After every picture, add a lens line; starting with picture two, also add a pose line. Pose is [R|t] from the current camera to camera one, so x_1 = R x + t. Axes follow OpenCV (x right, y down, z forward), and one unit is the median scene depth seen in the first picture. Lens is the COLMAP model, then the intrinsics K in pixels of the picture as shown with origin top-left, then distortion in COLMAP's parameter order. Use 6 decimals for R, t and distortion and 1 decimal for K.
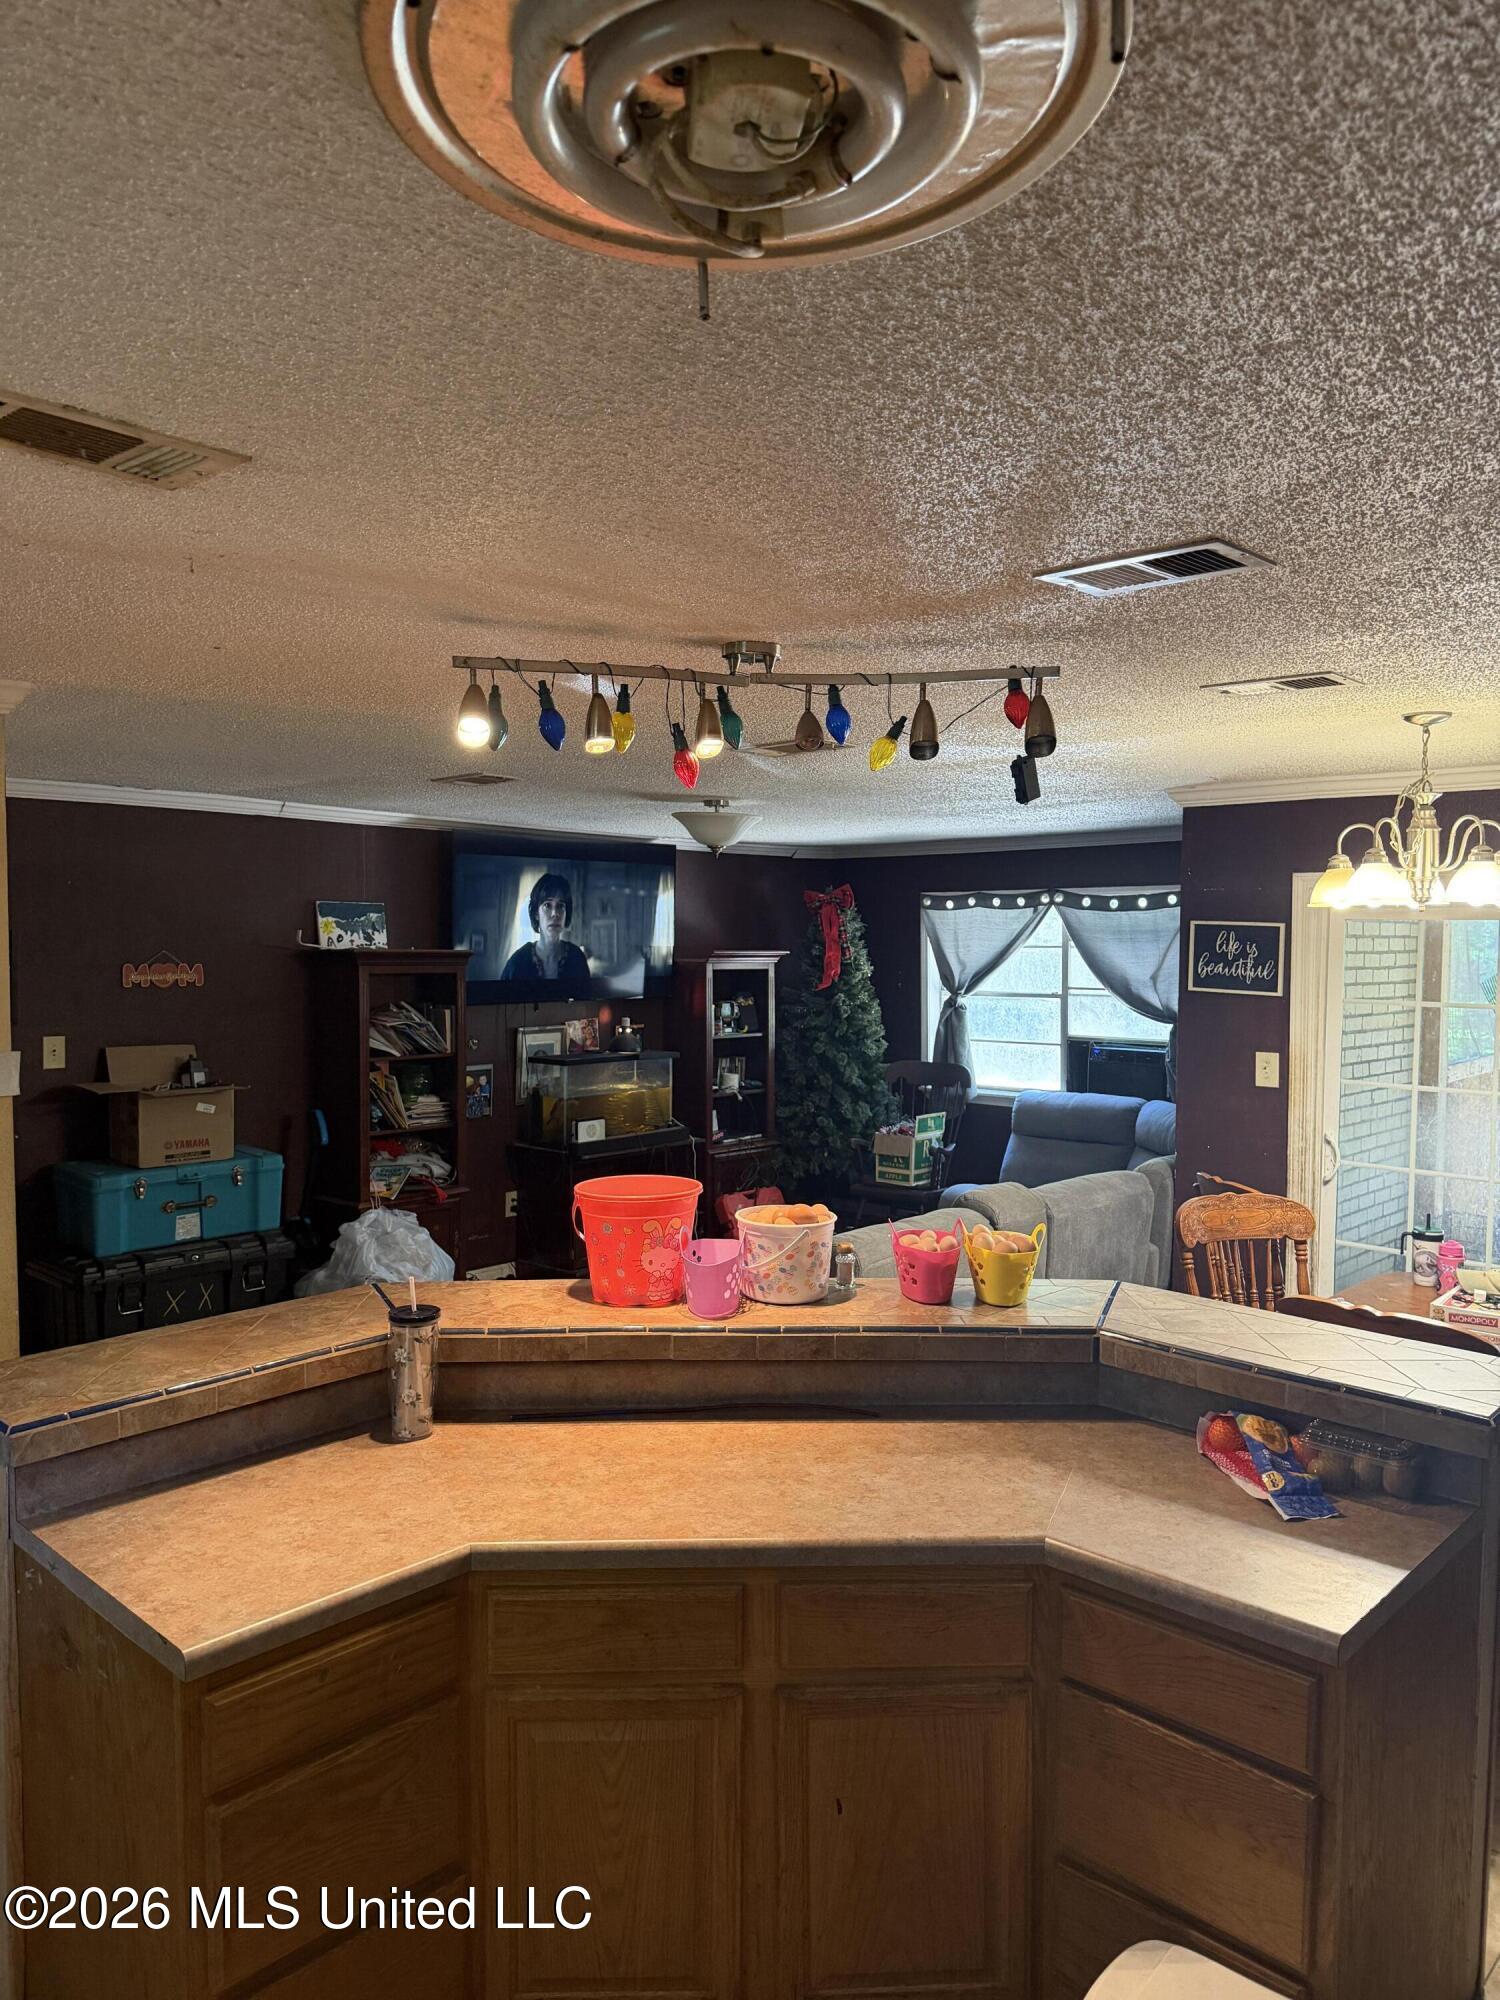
lens RADIAL K [[1395.1, 0, 750.0], [0, 1395.1, 1000.0], [0, 0, 1]] dist [-0.001855, -0.000522]
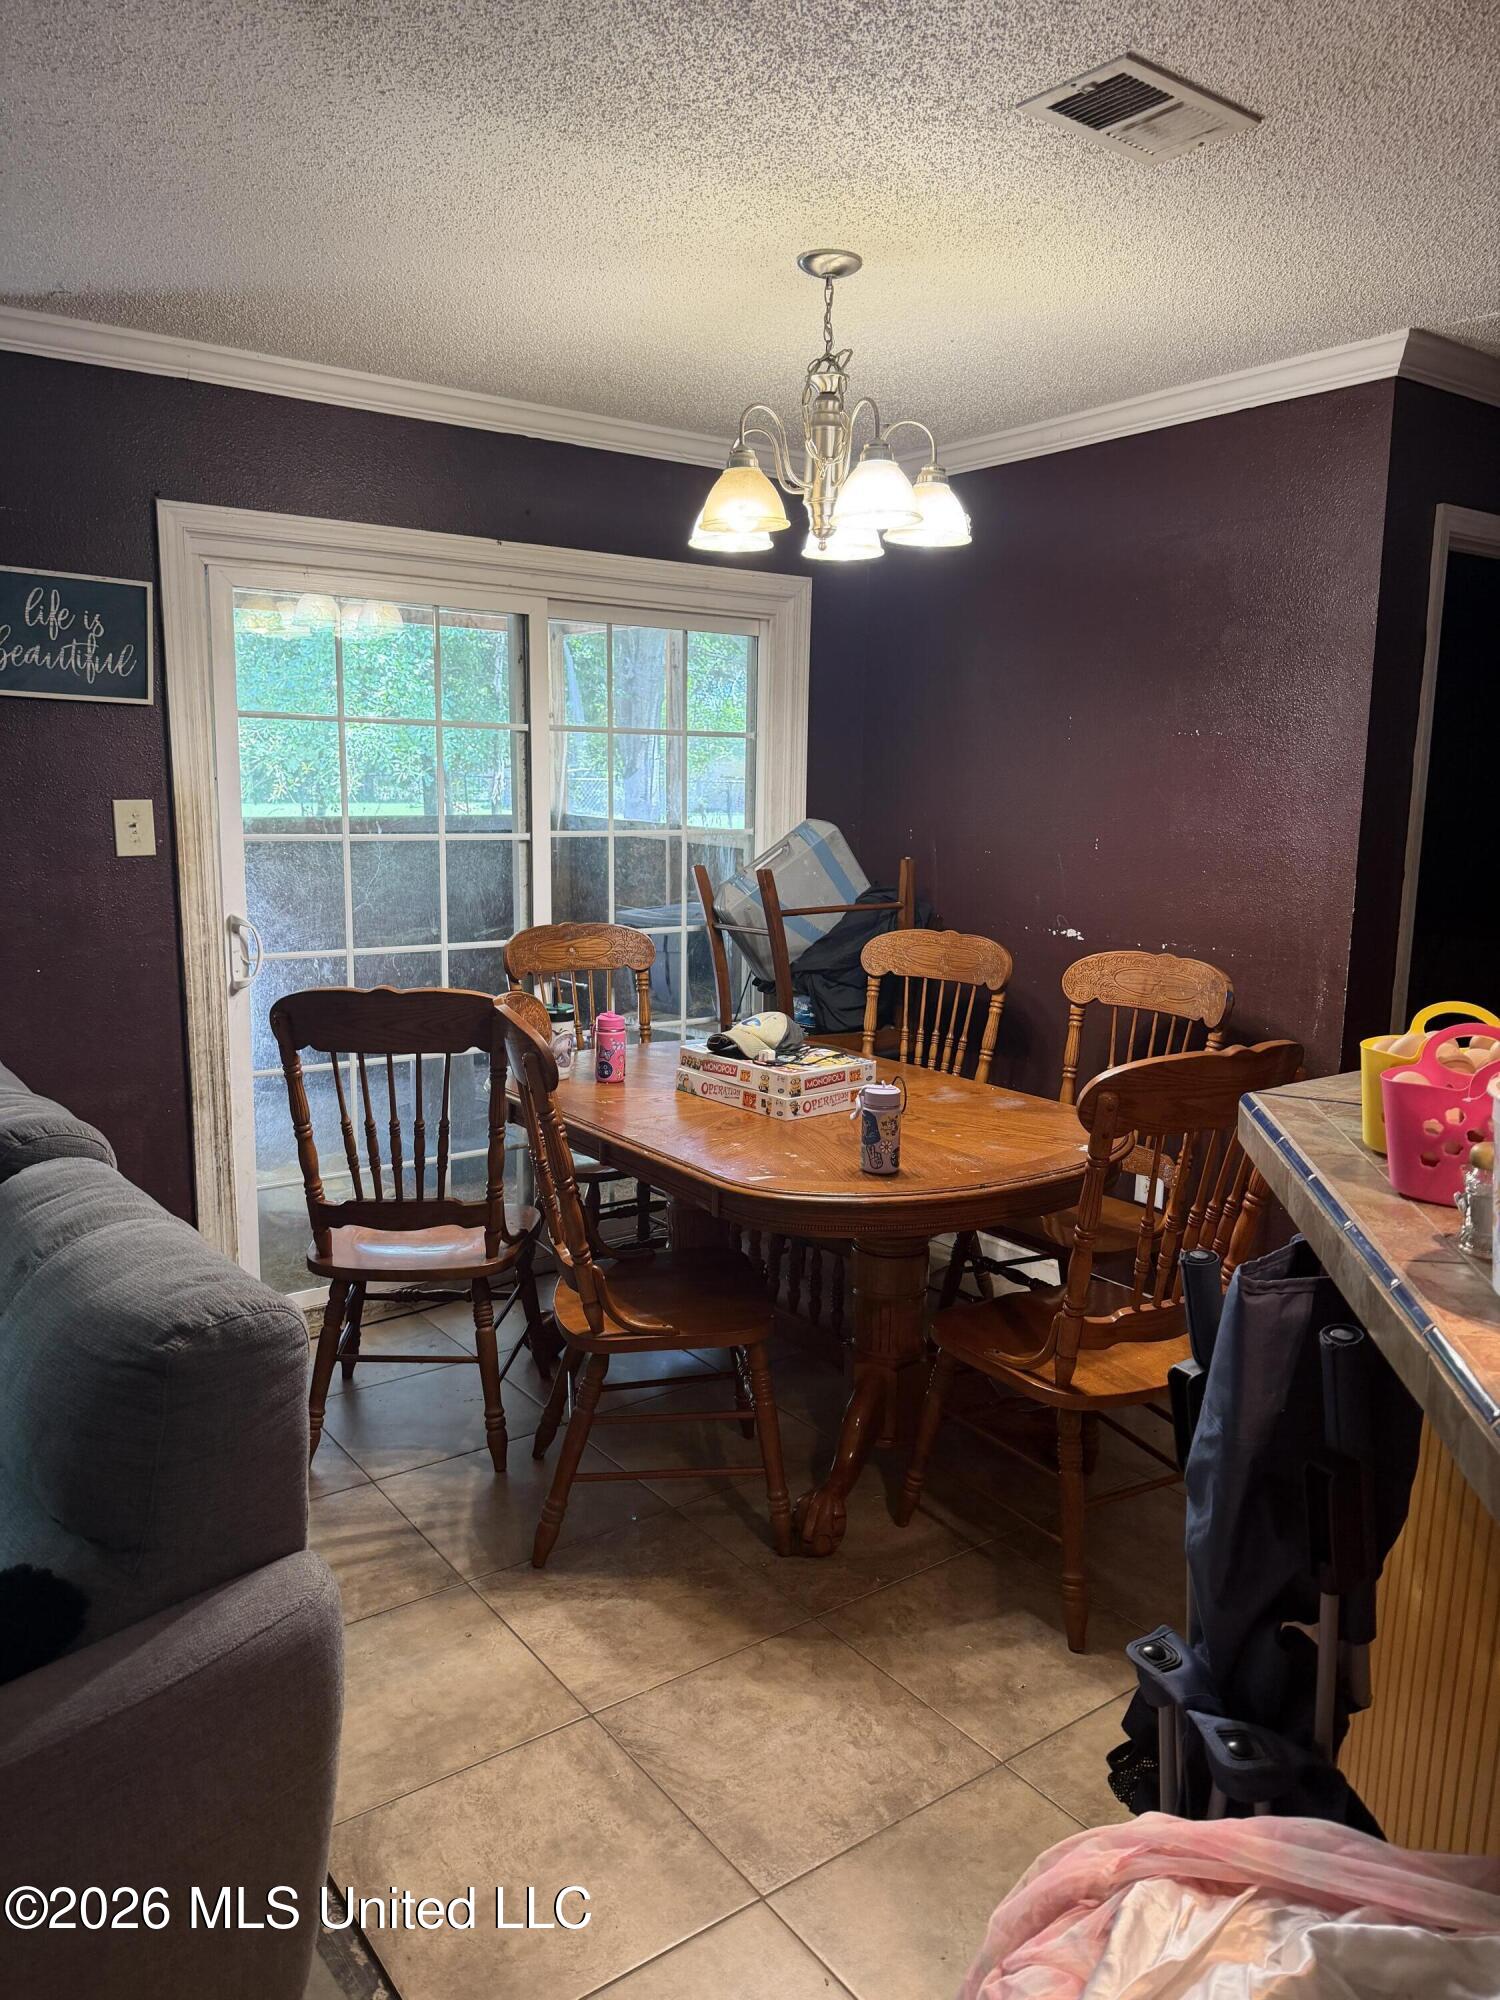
lens RADIAL K [[1395.1, 0, 750.0], [0, 1395.1, 1000.0], [0, 0, 1]] dist [-0.001855, -0.000522]
pose [[0.193010, -0.171928, 0.966016, -0.163837], [0.032281, 0.985108, 0.168876, 0.026813], [-0.980666, -0.001411, 0.195686, 0.556298]]
